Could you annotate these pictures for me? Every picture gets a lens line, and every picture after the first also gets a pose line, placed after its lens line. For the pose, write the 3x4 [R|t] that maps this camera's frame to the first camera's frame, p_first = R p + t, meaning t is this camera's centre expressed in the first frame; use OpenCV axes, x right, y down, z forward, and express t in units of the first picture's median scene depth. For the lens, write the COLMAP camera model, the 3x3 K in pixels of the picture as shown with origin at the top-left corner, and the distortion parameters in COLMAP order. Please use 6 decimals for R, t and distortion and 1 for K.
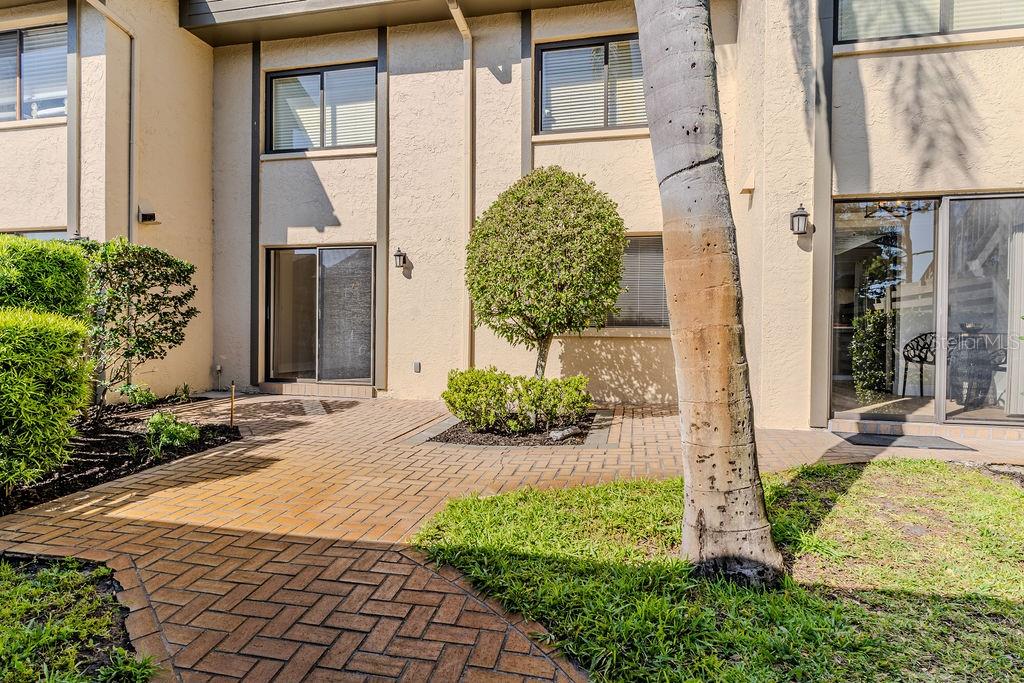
lens RADIAL K [[562.7, 0, 511.4], [0, 562.7, 338.8], [0, 0, 1]] dist [0.002985, -0.001314]
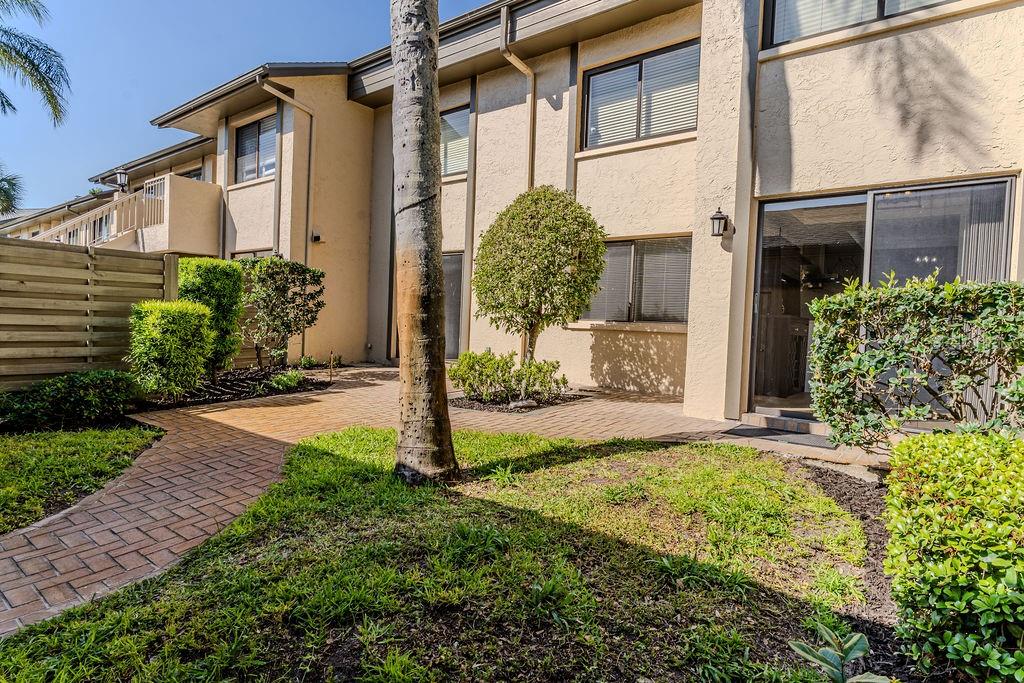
lens RADIAL K [[562.7, 0, 506.7], [0, 562.7, 336.2], [0, 0, 1]] dist [0.002985, -0.001314]
pose [[0.899352, 0.035409, -0.435790, 0.437411], [-0.034185, 0.999359, 0.010651, 0.003664], [0.435887, 0.005319, 0.899986, -0.090651]]
